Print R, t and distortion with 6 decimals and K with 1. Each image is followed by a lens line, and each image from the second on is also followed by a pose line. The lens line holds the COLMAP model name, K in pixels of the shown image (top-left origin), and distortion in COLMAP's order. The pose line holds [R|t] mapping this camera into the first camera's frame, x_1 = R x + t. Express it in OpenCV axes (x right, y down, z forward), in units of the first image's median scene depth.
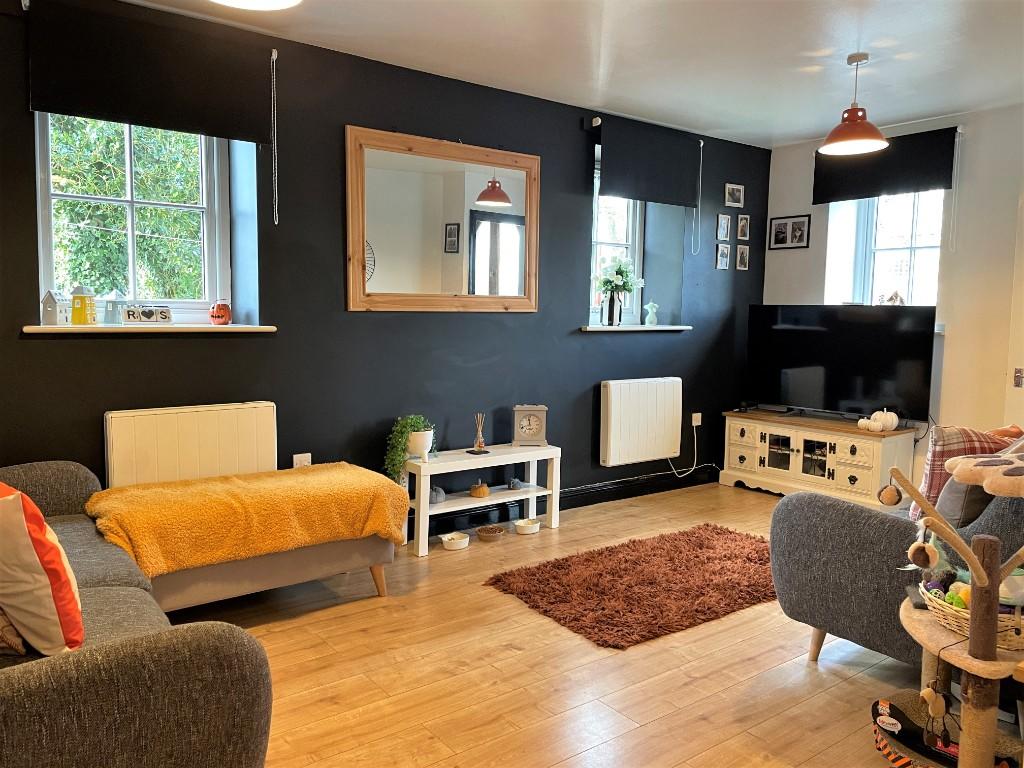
lens RADIAL K [[766.2, 0, 512.0], [0, 766.2, 384.0], [0, 0, 1]] dist [0.073418, -0.089699]
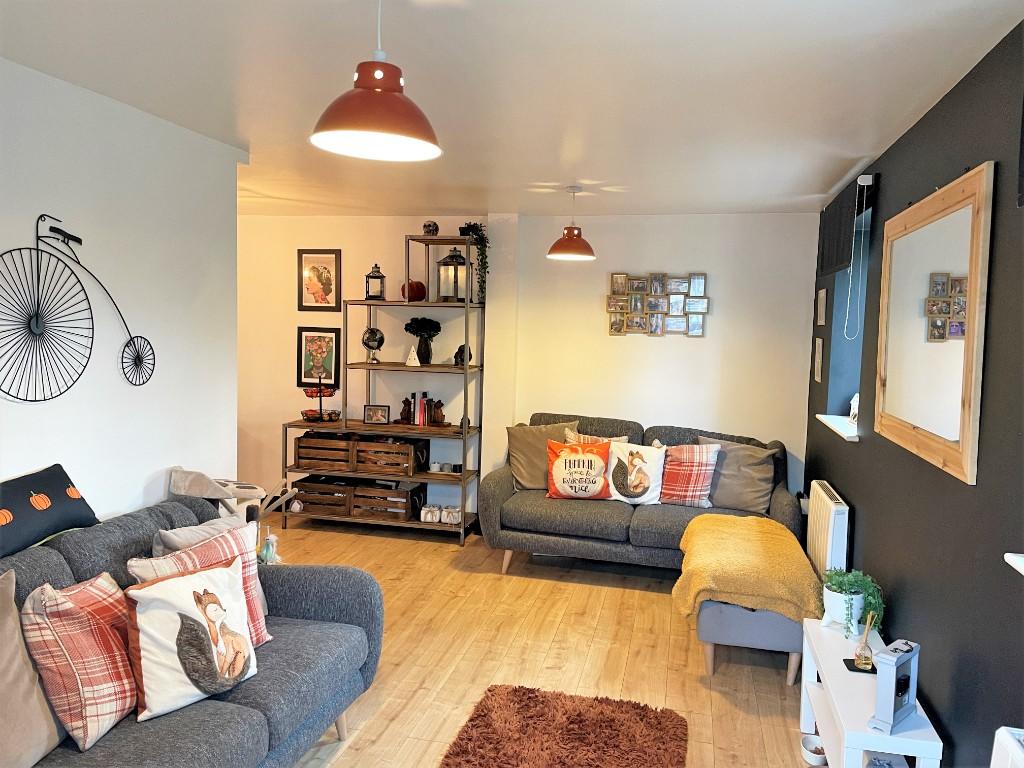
lens RADIAL K [[766.2, 0, 512.0], [0, 766.2, 384.0], [0, 0, 1]] dist [0.073418, -0.089699]
pose [[-0.766738, 0.011896, -0.641850, 0.502943], [-0.112918, 0.981740, 0.153086, -0.179743], [0.631951, 0.189853, -0.751395, 1.050077]]
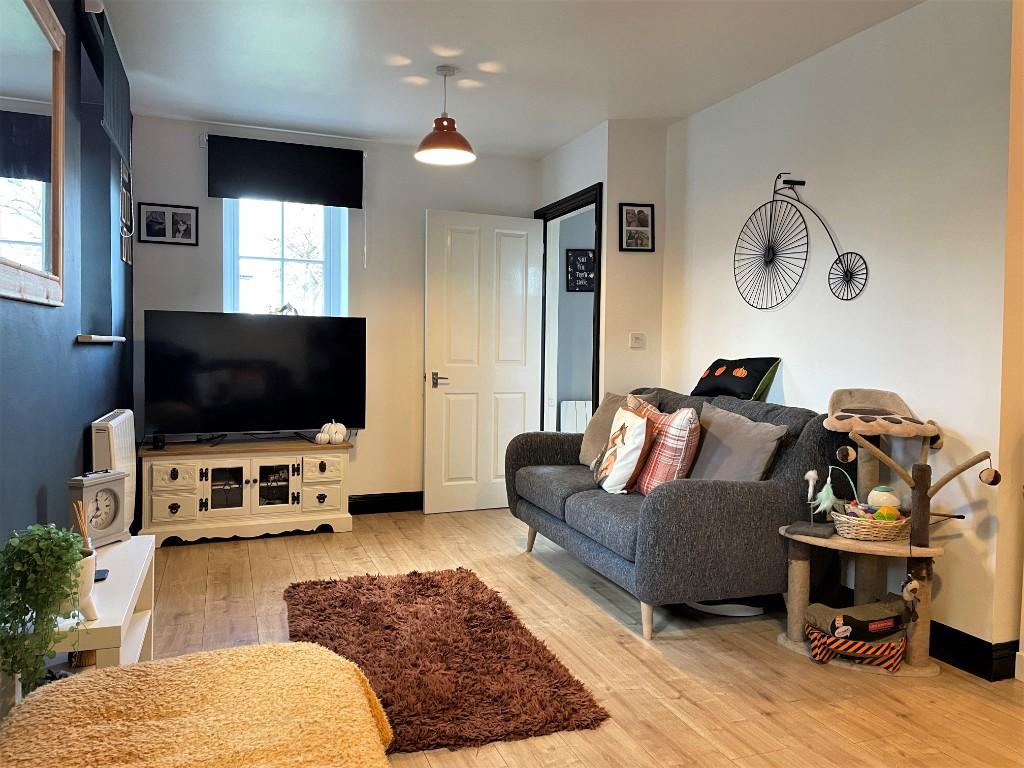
lens RADIAL K [[766.2, 0, 512.0], [0, 766.2, 384.0], [0, 0, 1]] dist [0.073418, -0.089699]
pose [[0.286698, -0.054361, 0.956477, -0.372142], [0.086423, 0.995786, 0.030691, -0.023392], [-0.954115, 0.073863, 0.290188, 0.476243]]
